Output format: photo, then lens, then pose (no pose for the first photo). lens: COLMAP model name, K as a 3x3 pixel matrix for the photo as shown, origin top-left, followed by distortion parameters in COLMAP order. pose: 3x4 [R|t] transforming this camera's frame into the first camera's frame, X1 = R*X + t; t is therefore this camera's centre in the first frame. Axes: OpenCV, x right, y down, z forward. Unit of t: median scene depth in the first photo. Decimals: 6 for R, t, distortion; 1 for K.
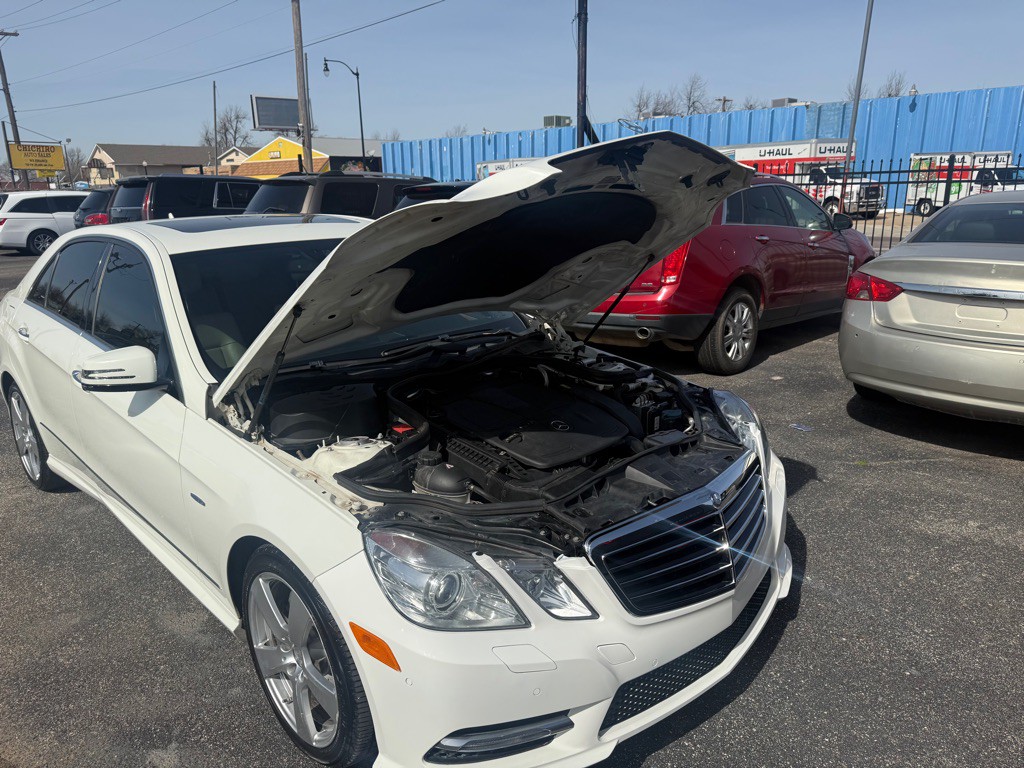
lens RADIAL K [[729.9, 0, 509.8], [0, 729.9, 391.4], [0, 0, 1]] dist [0.024644, -0.028213]
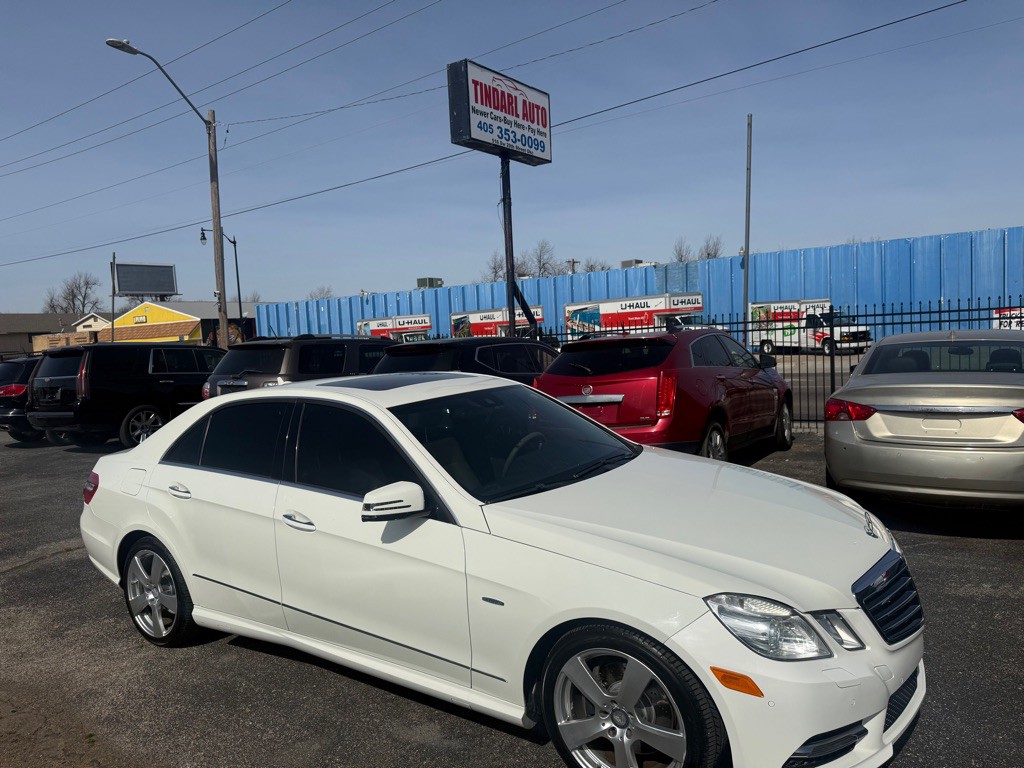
lens RADIAL K [[716.2, 0, 512.0], [0, 716.2, 384.0], [0, 0, 1]] dist [0.095786, -0.132243]
pose [[0.982579, -0.045279, 0.180245, -0.312726], [0.082170, 0.975764, -0.202814, 0.021651], [-0.166694, 0.214091, 0.962485, -0.124246]]
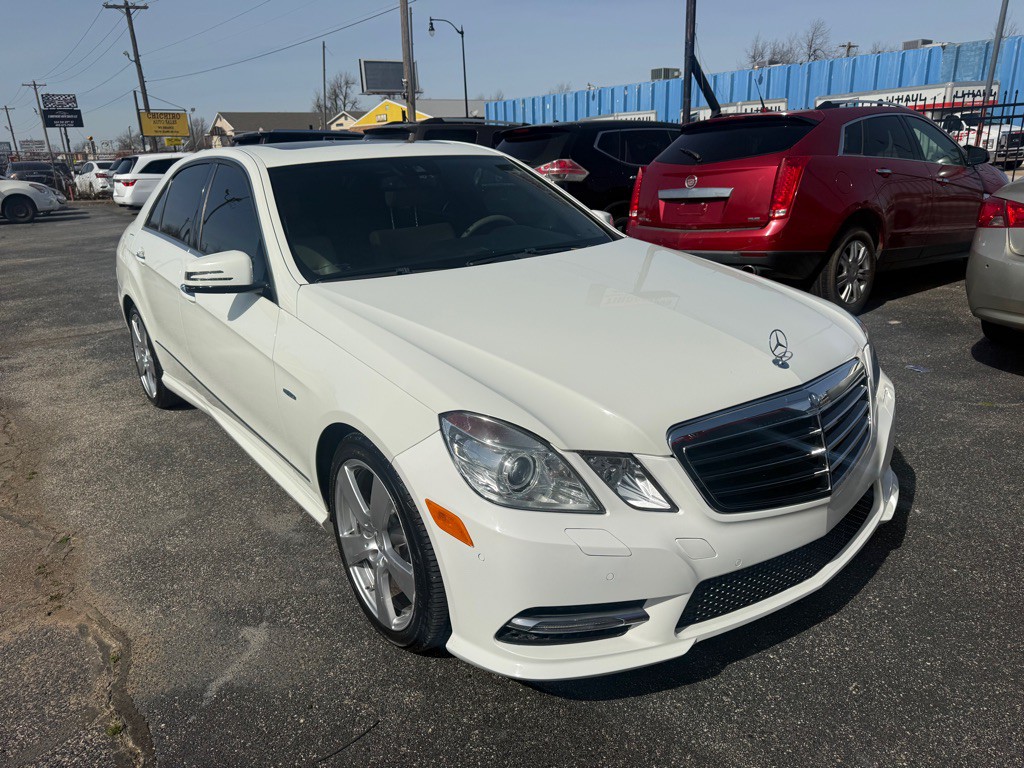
lens RADIAL K [[732.0, 0, 508.4], [0, 732.0, 385.9], [0, 0, 1]] dist [0.016613, -0.019452]
pose [[0.990550, 0.023683, -0.135090, 0.010928], [-0.017928, 0.998886, 0.043653, 0.044892], [0.135974, -0.040819, 0.989871, 0.010417]]
